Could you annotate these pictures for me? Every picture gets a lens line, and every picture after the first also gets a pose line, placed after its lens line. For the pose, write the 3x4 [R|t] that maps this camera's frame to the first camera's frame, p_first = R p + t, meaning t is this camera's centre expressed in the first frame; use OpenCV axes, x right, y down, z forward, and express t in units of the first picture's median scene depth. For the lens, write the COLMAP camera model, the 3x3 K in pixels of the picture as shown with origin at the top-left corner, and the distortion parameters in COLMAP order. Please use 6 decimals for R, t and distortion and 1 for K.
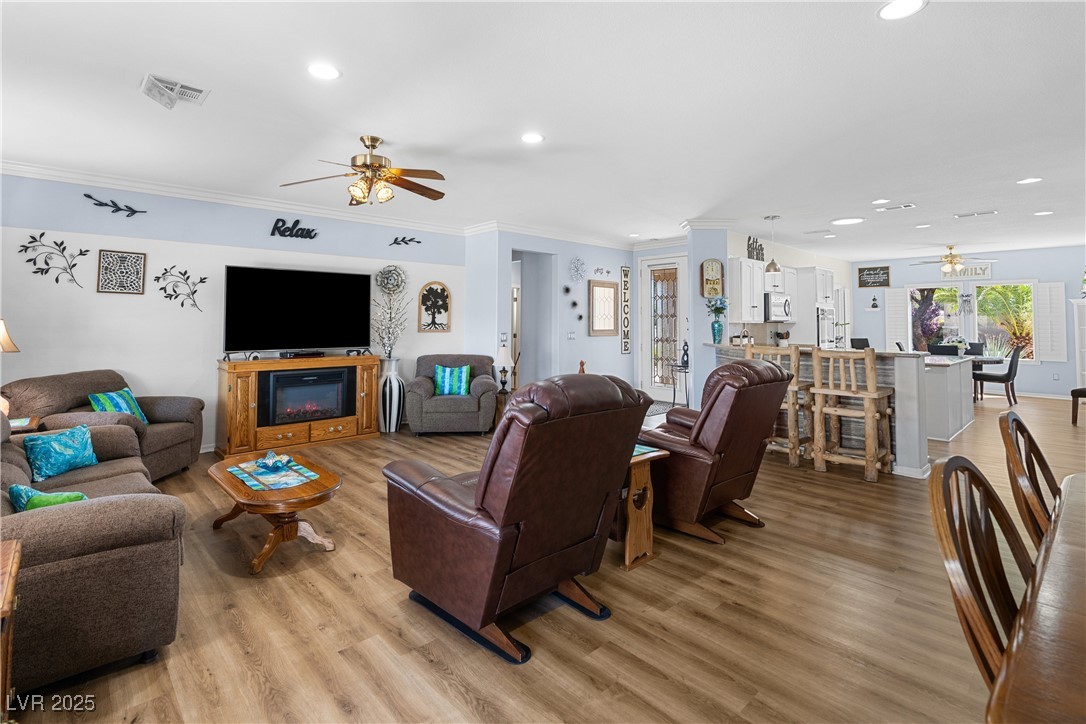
lens RADIAL K [[514.6, 0, 534.4], [0, 514.6, 300.6], [0, 0, 1]] dist [-0.000263, 0.000698]
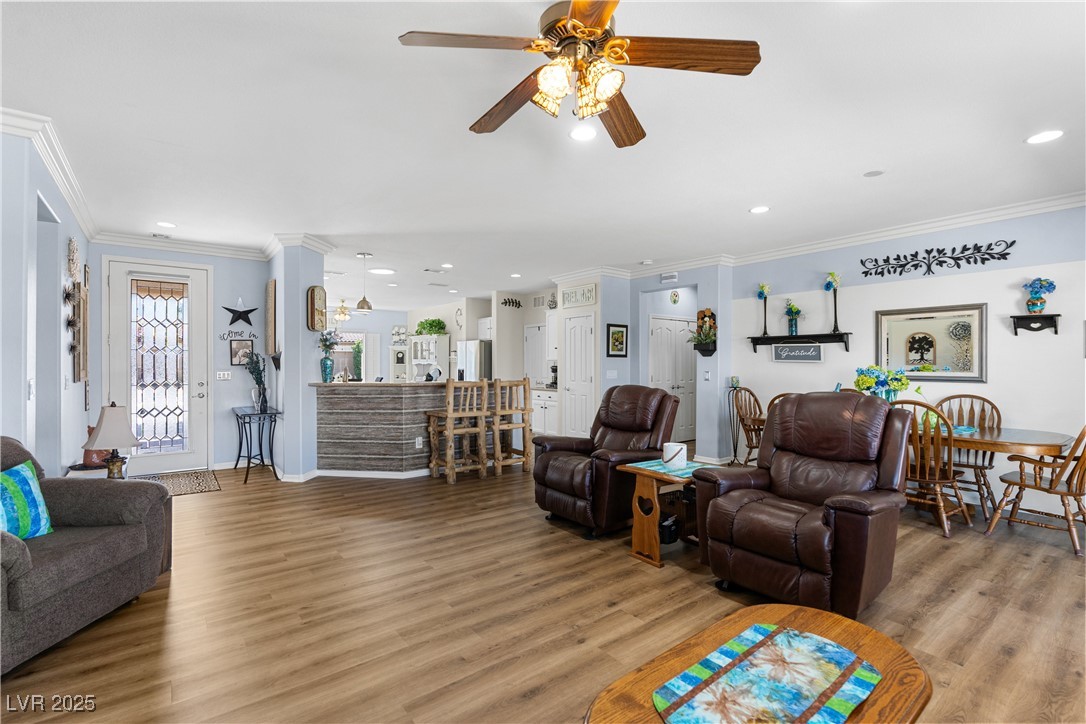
lens RADIAL K [[490.1, 0, 534.1], [0, 490.1, 366.6], [0, 0, 1]] dist [-0.004617, 0.000731]
pose [[0.095293, -0.007466, 0.995421, -0.471188], [-0.042784, 0.999017, 0.011589, 0.031720], [-0.994529, -0.043692, 0.094880, 0.584954]]
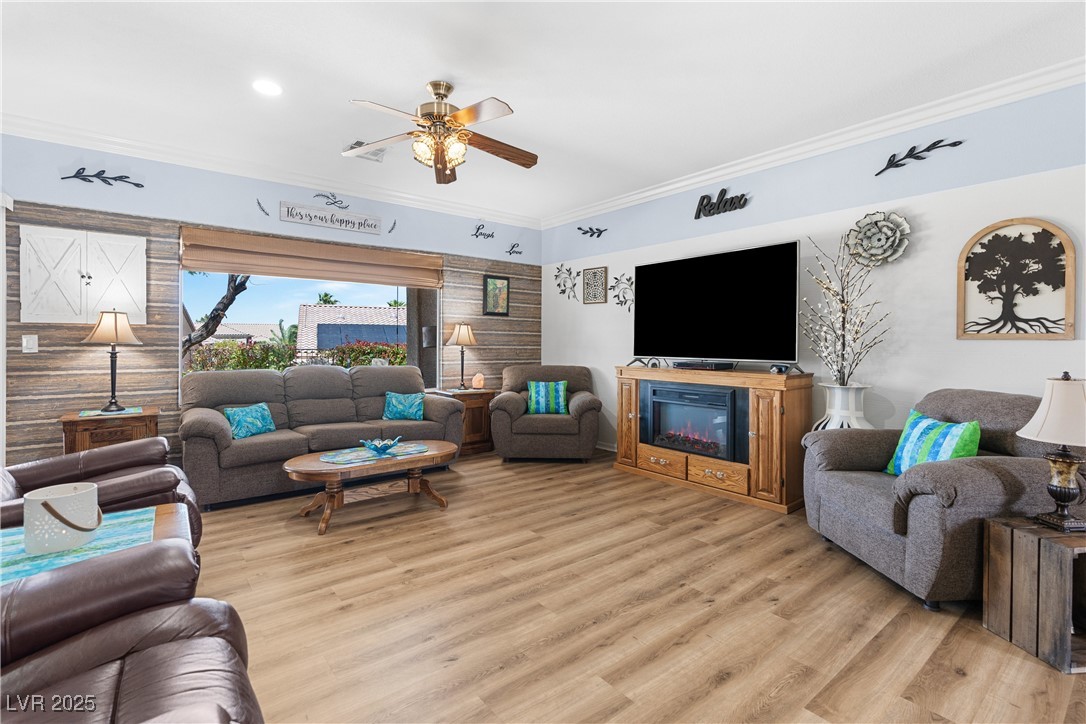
lens RADIAL K [[500.5, 0, 535.7], [0, 500.5, 342.5], [0, 0, 1]] dist [-0.006766, 0.000311]
pose [[-0.073438, -0.001446, -0.997299, 0.269284], [0.036949, 0.999308, -0.004169, 0.056985], [0.996615, -0.037155, -0.073333, 0.711272]]
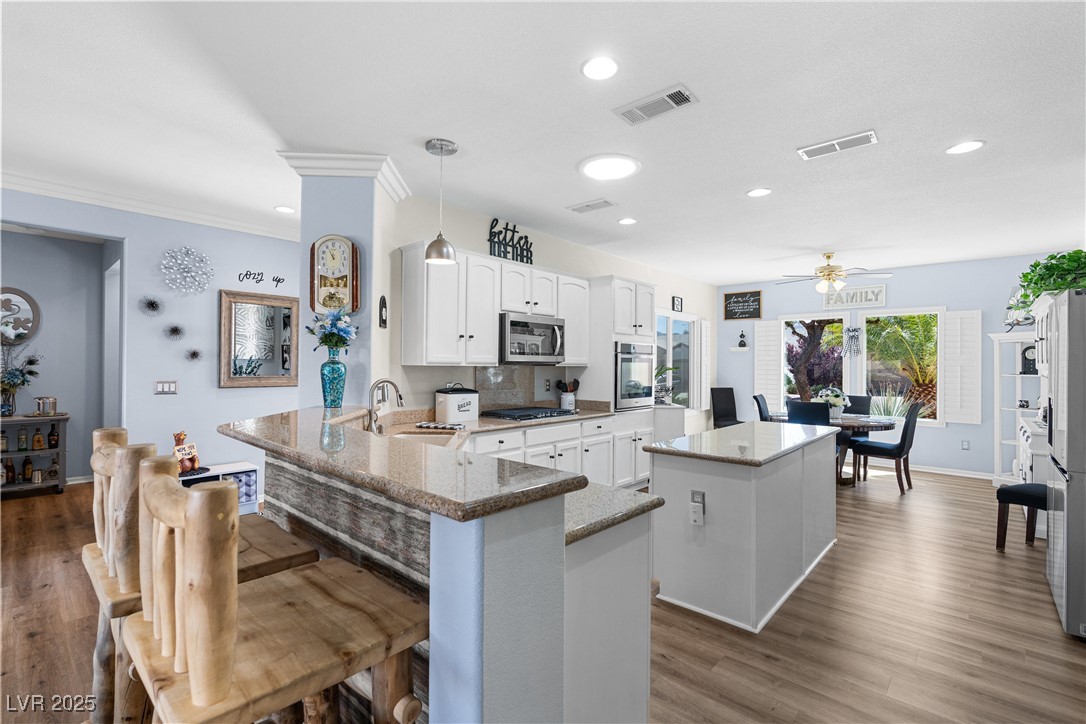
lens RADIAL K [[489.4, 0, 536.3], [0, 489.4, 363.8], [0, 0, 1]] dist [-0.003690, 0.000312]
pose [[0.996522, 0.004695, 0.083202, 0.526337], [-0.007884, 0.999245, 0.038048, 0.023686], [-0.082960, -0.038571, 0.995806, 0.548092]]
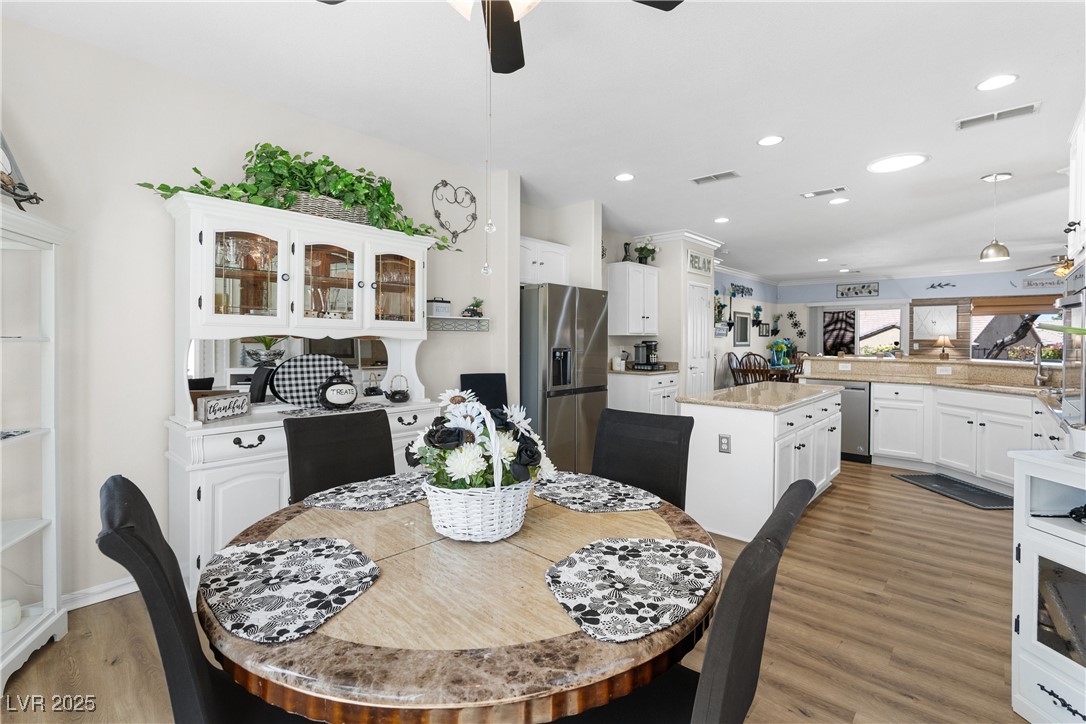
lens RADIAL K [[496.5, 0, 541.0], [0, 496.5, 342.9], [0, 0, 1]] dist [-0.001132, 0.001383]
pose [[-0.995788, -0.003996, -0.091598, 1.133045], [-0.001041, 0.999478, -0.032289, 0.078039], [0.091680, -0.032057, -0.995272, 1.618450]]
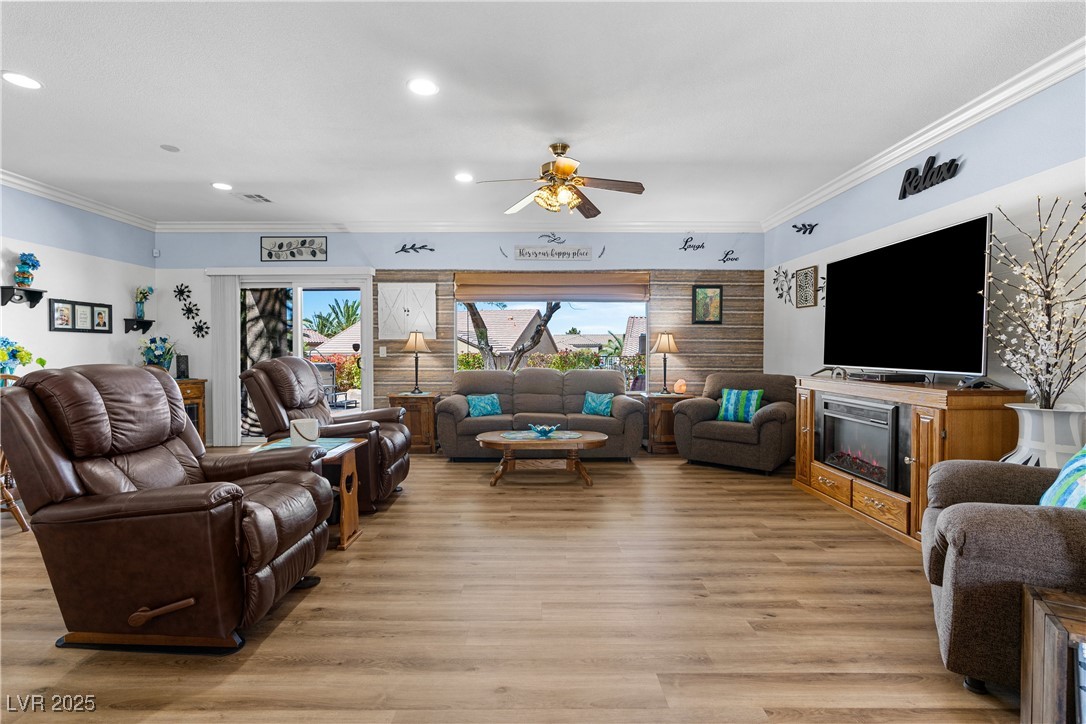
lens RADIAL K [[493.5, 0, 537.7], [0, 493.5, 359.3], [0, 0, 1]] dist [-0.006695, 0.001112]
pose [[-0.674558, 0.012225, -0.738121, 0.258076], [0.028880, 0.999534, -0.009838, 0.067553], [0.737657, -0.027953, -0.674597, 0.962140]]
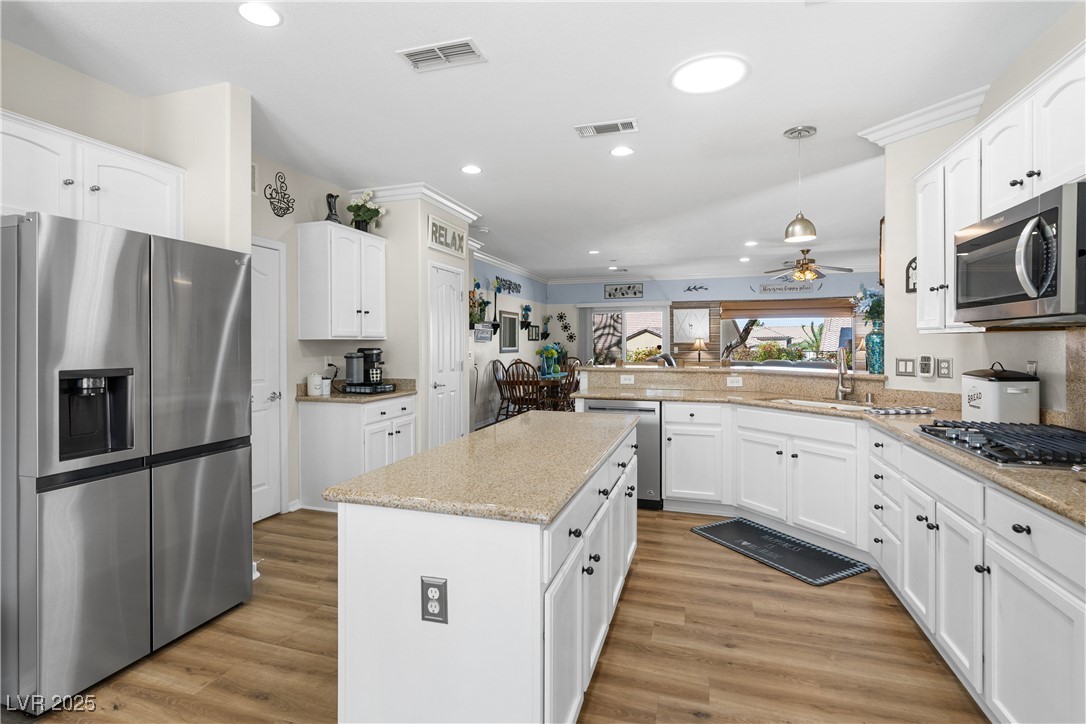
lens RADIAL K [[521.7, 0, 533.6], [0, 521.7, 343.7], [0, 0, 1]] dist [-0.010878, 0.002034]
pose [[-0.873141, 0.002409, -0.487461, 0.971607], [0.022980, 0.999079, -0.036225, 0.065649], [0.486925, -0.042832, -0.872393, 1.347791]]
